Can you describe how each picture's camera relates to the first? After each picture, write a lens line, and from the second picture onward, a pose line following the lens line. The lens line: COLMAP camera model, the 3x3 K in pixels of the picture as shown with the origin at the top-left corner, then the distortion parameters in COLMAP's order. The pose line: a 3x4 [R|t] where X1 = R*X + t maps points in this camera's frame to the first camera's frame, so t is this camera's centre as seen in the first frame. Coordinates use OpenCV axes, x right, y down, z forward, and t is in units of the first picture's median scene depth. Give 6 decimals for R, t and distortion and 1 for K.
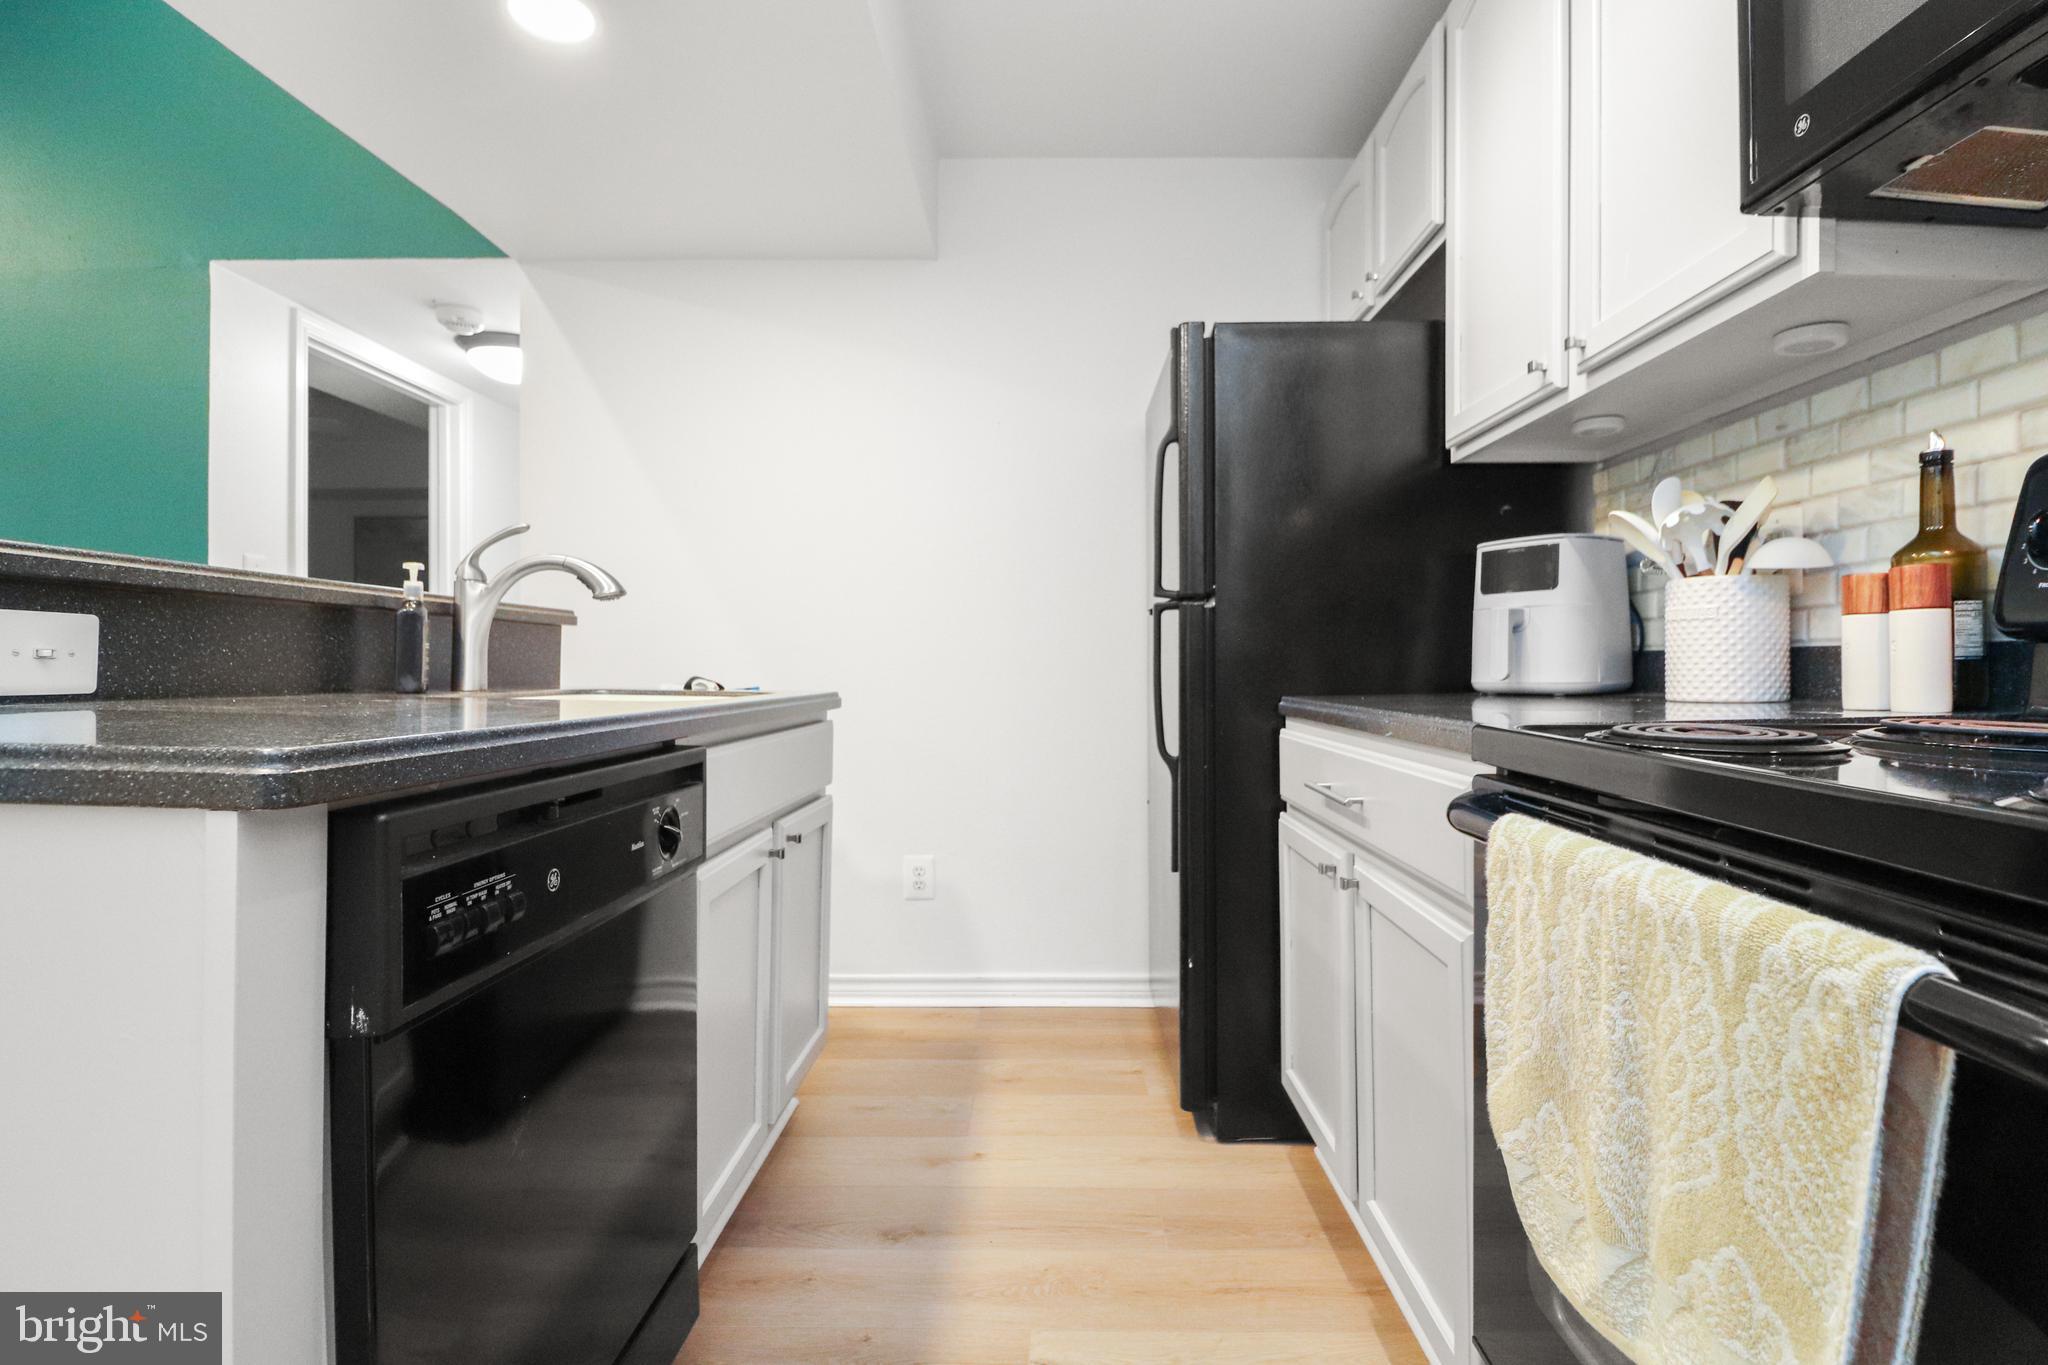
lens RADIAL K [[976.6, 0, 1072.7], [0, 976.6, 684.2], [0, 0, 1]] dist [0.002046, -0.000670]
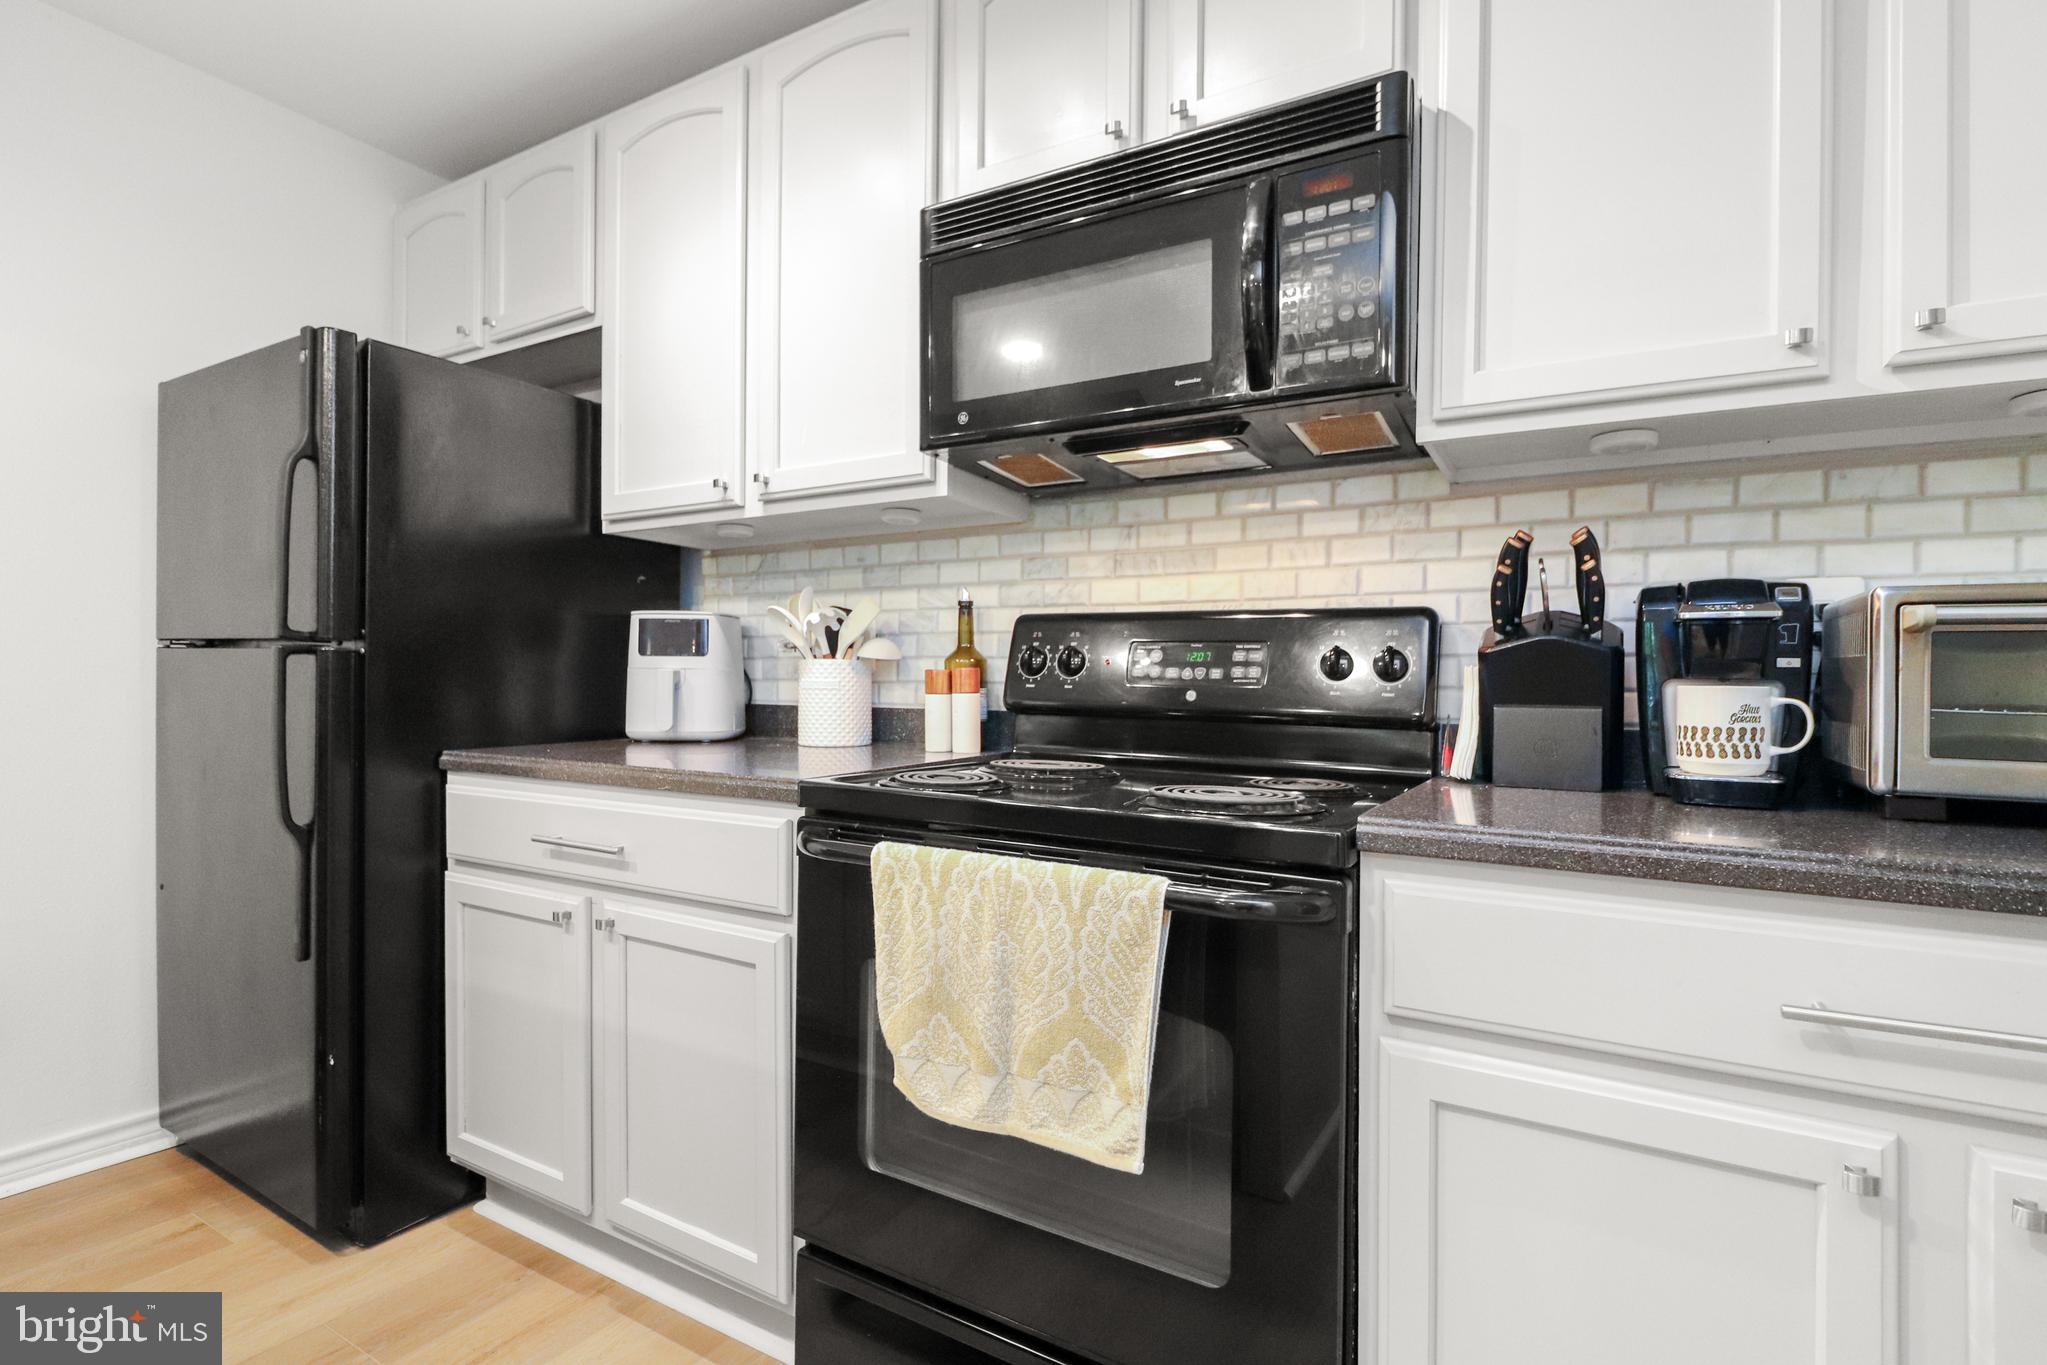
lens RADIAL K [[976.1, 0, 1031.6], [0, 976.1, 692.6], [0, 0, 1]] dist [0.002046, -0.000670]
pose [[0.520617, 0.005439, 0.853773, -0.429424], [0.001342, 0.999973, -0.007188, -0.051543], [-0.853789, 0.004888, 0.520595, 0.004052]]
